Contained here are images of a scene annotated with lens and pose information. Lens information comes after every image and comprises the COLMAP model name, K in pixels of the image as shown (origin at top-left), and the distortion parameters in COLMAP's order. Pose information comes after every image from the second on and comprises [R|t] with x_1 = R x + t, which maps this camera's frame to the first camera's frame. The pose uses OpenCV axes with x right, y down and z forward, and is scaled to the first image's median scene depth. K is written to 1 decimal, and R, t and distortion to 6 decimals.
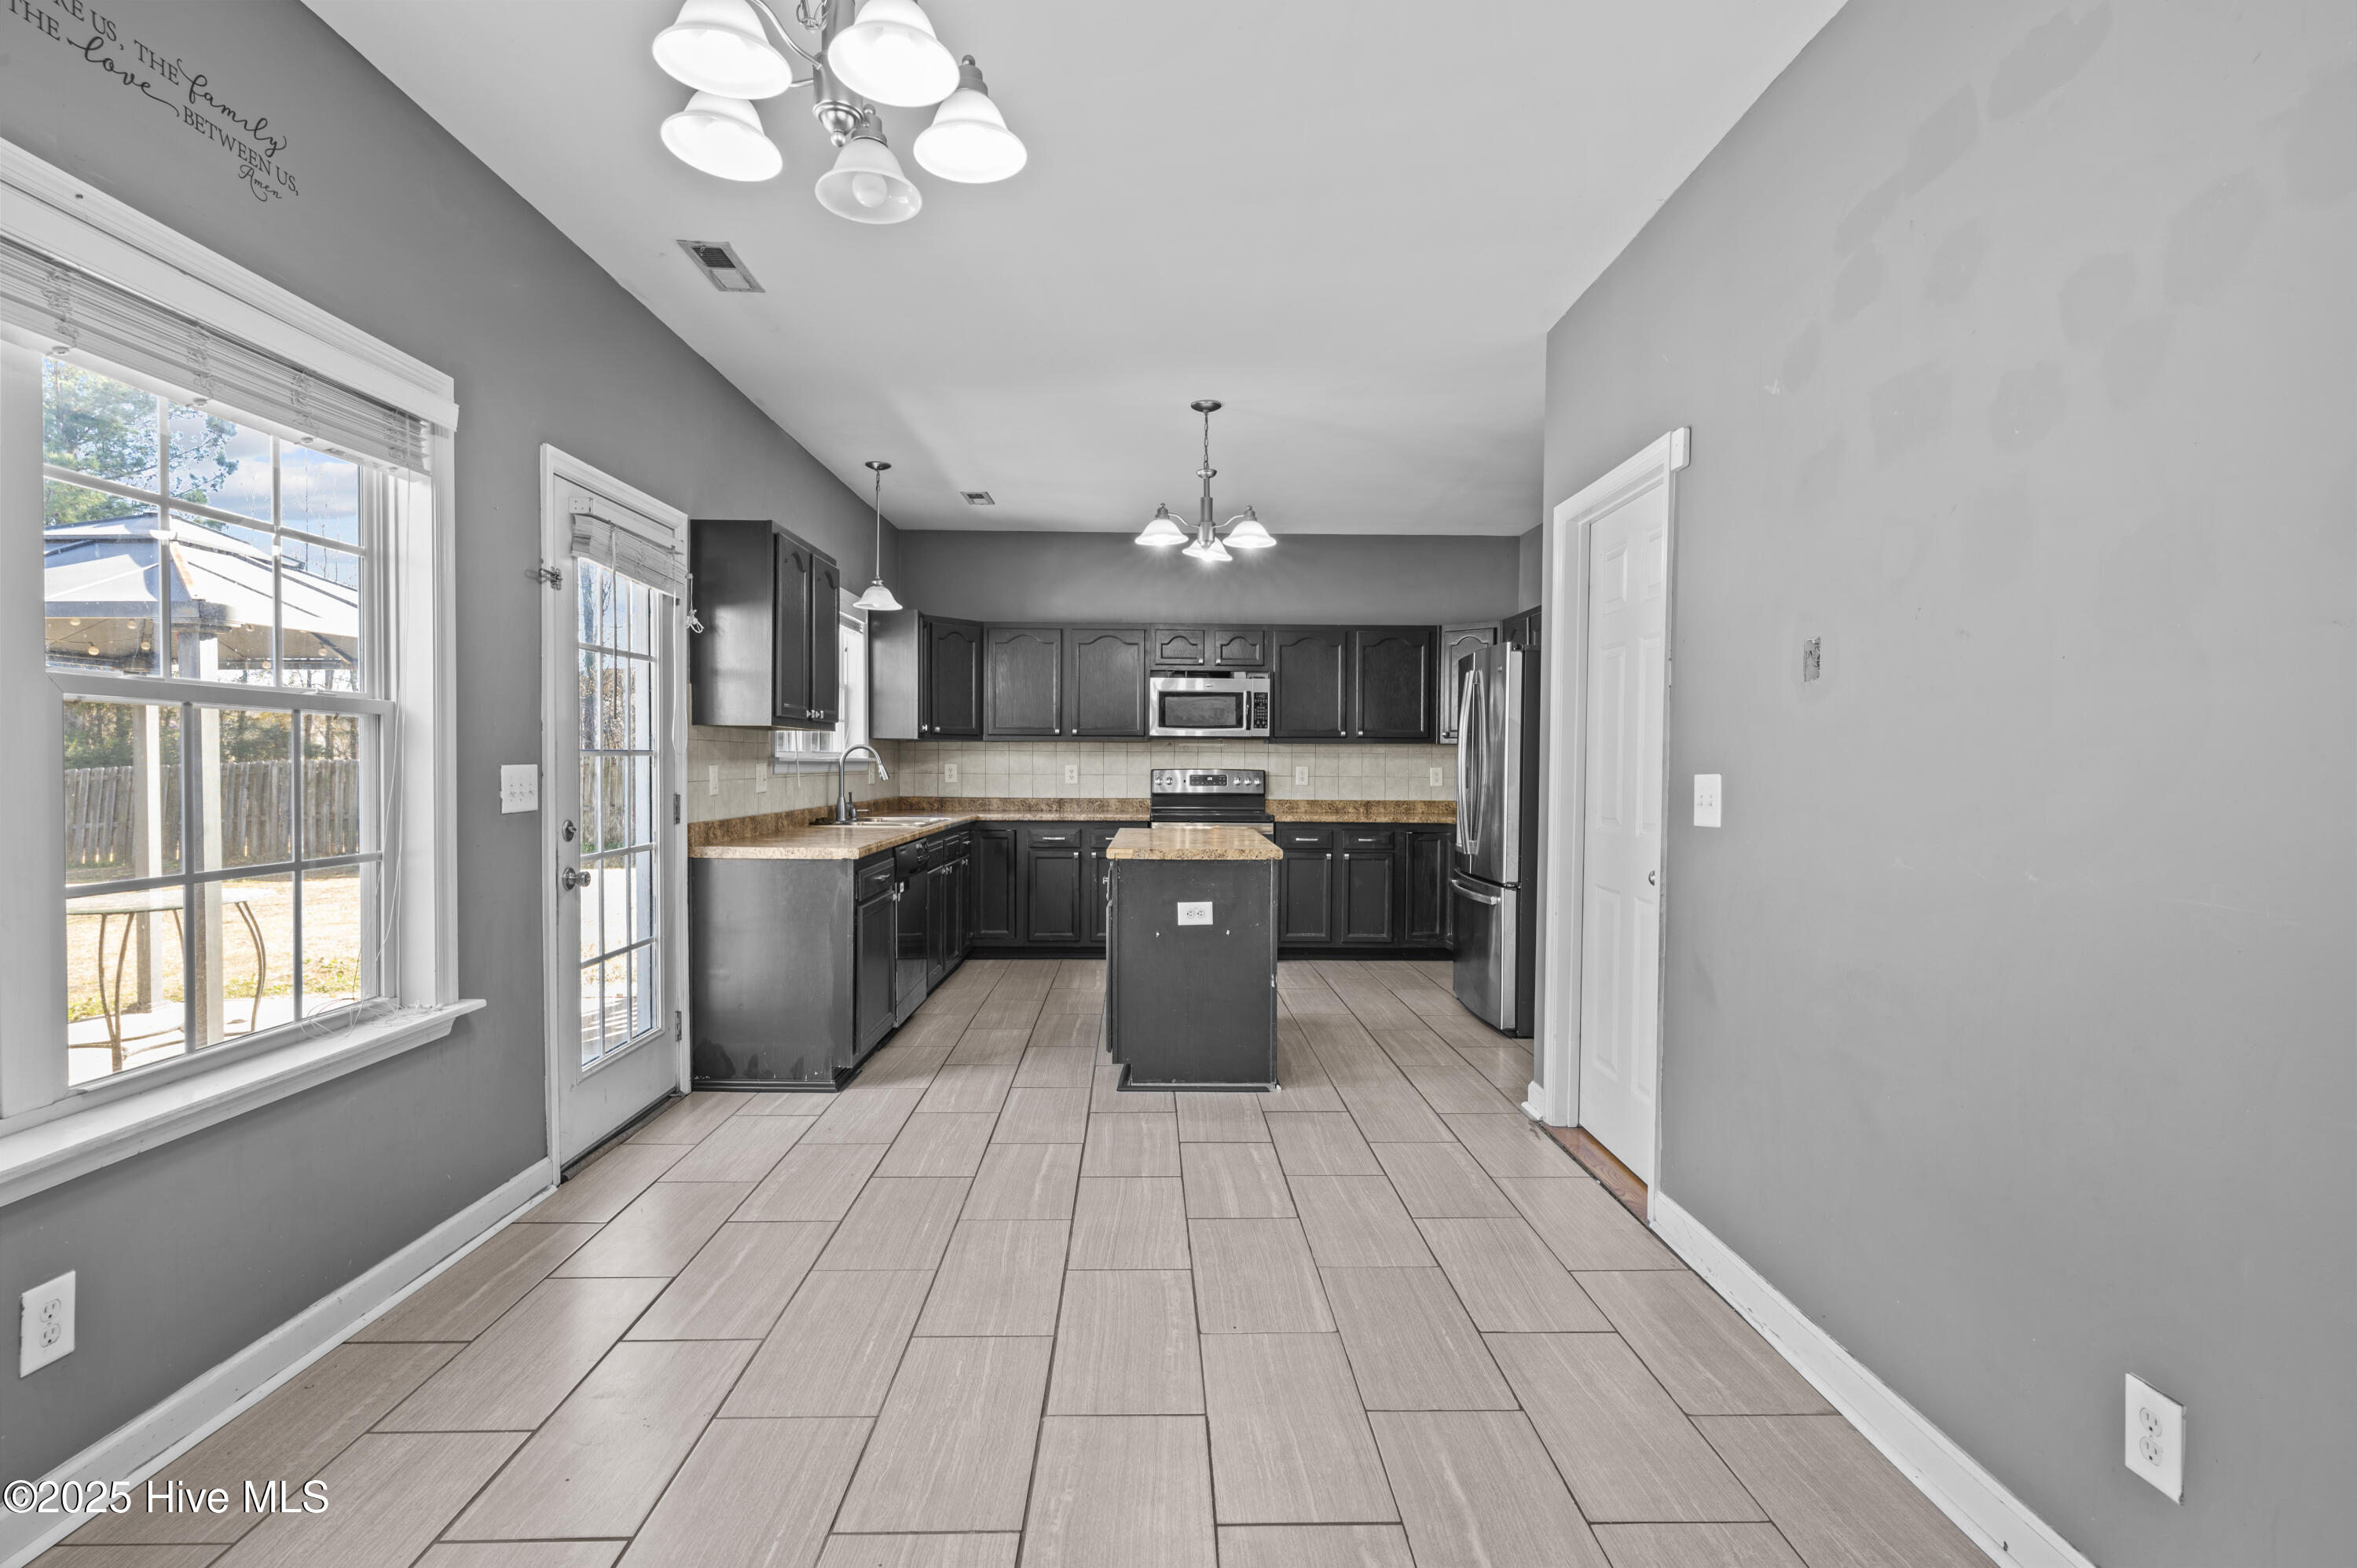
lens RADIAL K [[1144.6, 0, 1181.2], [0, 1144.6, 758.7], [0, 0, 1]] dist [0.002871, 0.001157]
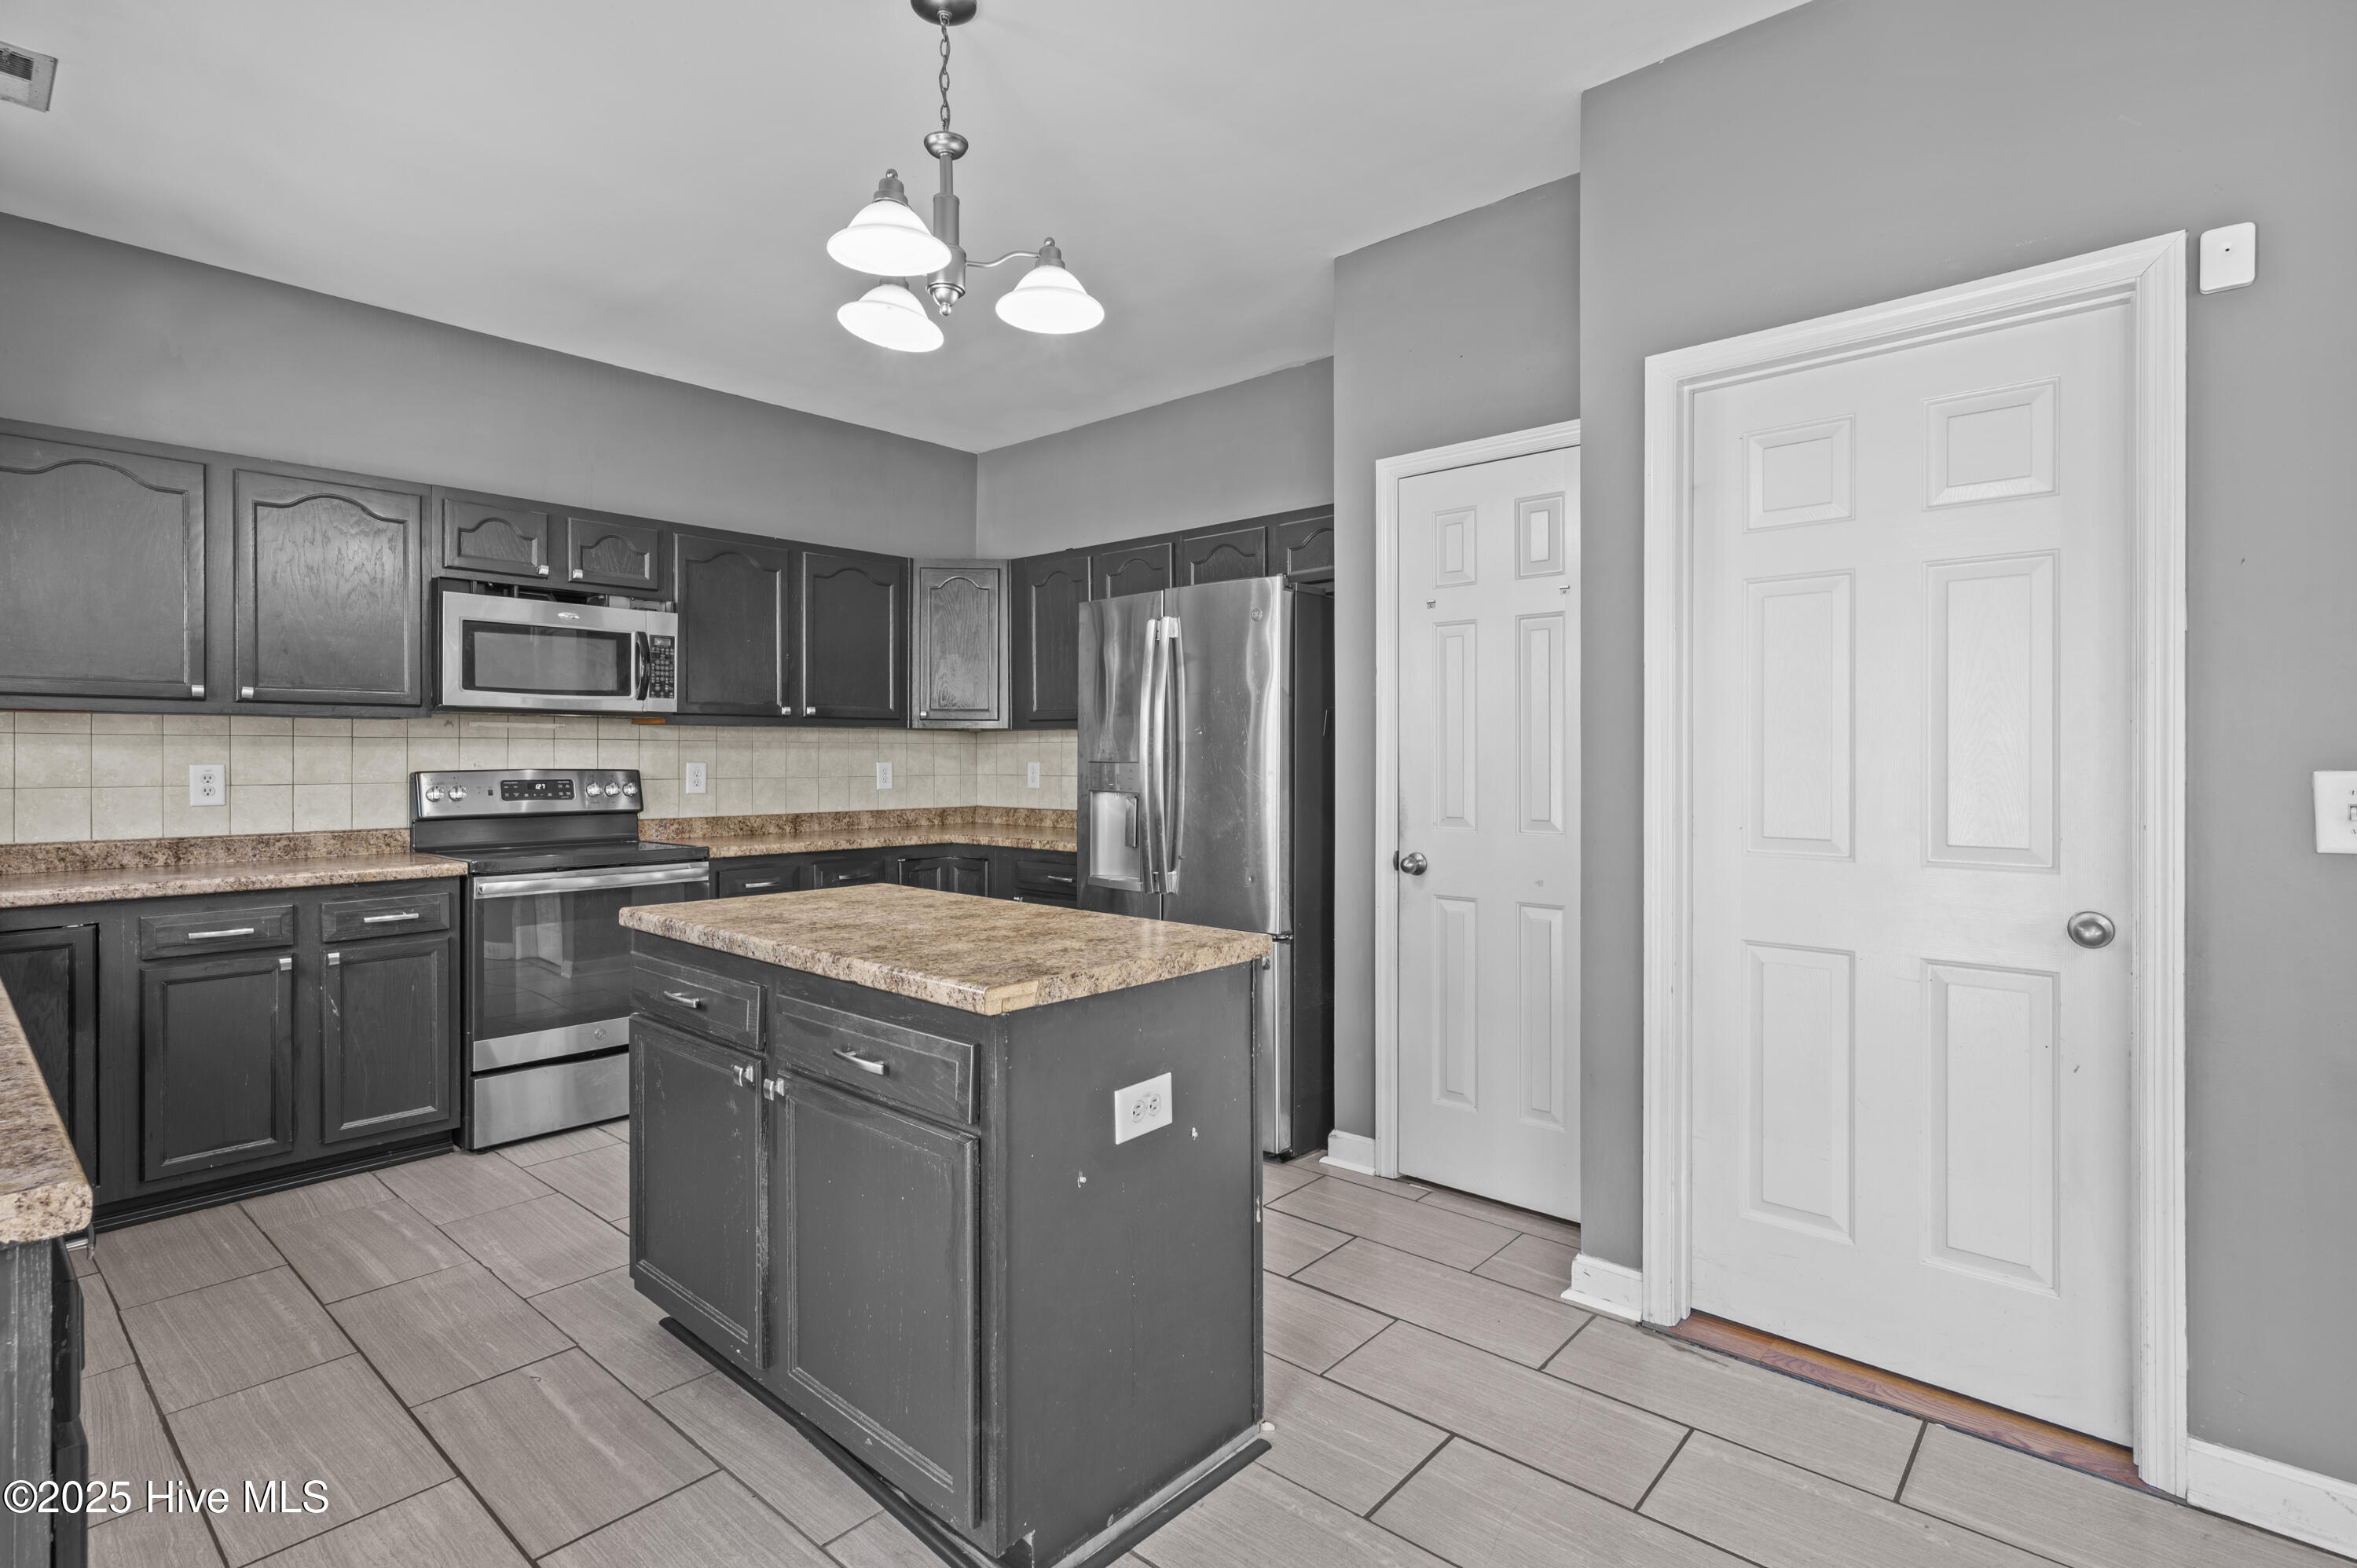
lens RADIAL K [[1144.6, 0, 1181.2], [0, 1144.6, 758.7], [0, 0, 1]] dist [0.002871, 0.001157]
pose [[0.681770, -0.007903, 0.731524, -0.174658], [0.001075, 0.999951, 0.009801, -0.001233], [-0.731566, -0.005895, 0.681745, 0.409720]]
